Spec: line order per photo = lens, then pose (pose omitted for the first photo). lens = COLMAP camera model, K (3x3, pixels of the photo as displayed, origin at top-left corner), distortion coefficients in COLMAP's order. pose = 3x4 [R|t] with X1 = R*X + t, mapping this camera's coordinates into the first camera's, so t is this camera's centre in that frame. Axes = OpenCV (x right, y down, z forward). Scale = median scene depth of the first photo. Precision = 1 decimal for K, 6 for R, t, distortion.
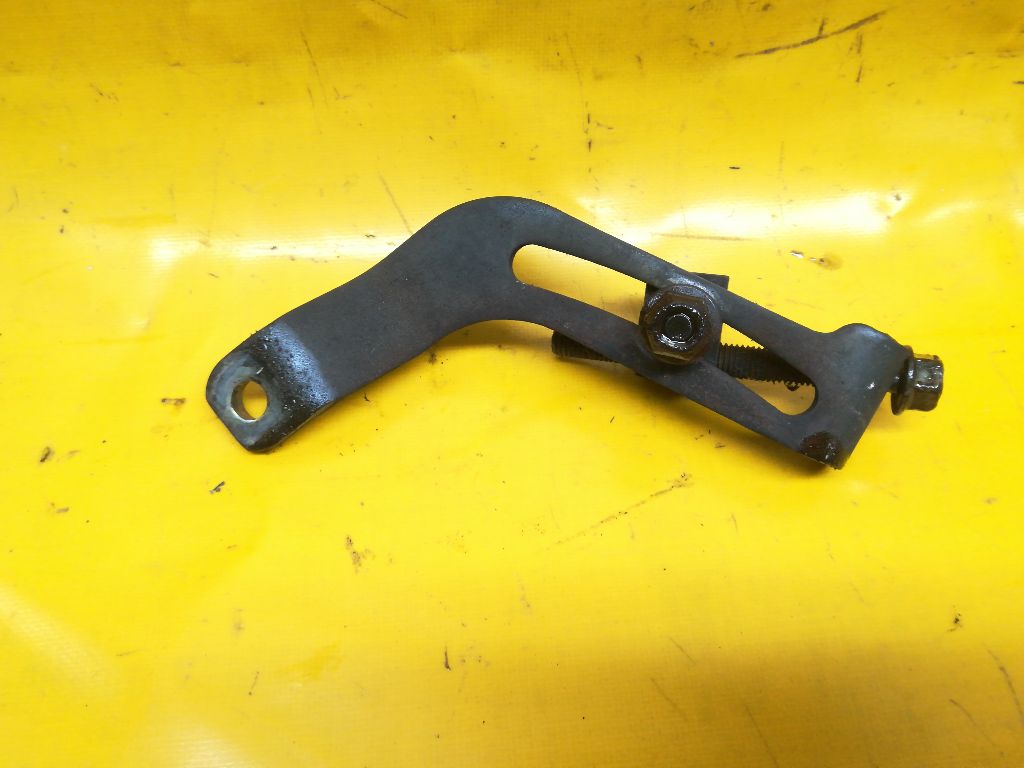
lens RADIAL K [[806.3, 0, 523.9], [0, 806.3, 392.3], [0, 0, 1]] dist [0.061844, -0.097368]
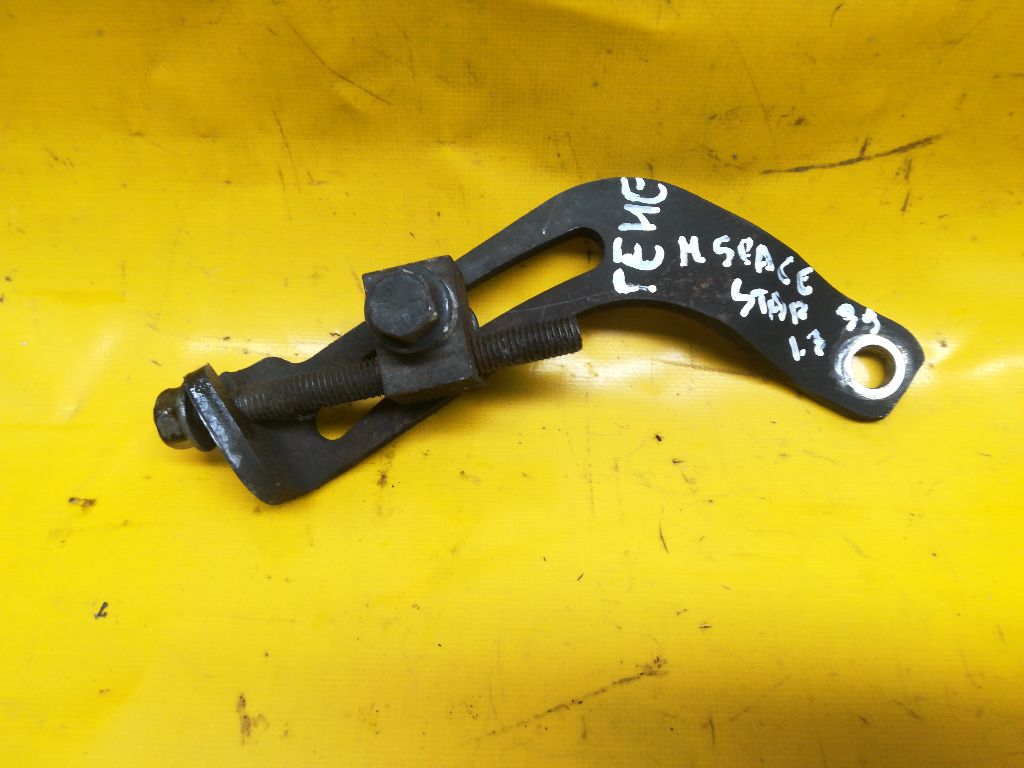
lens RADIAL K [[806.3, 0, 506.6], [0, 806.3, 397.3], [0, 0, 1]] dist [0.061844, -0.097368]
pose [[0.993215, 0.095956, -0.065694, 0.069390], [-0.101015, 0.991776, -0.078592, -0.077310], [0.057613, 0.084695, 0.994740, 0.135754]]
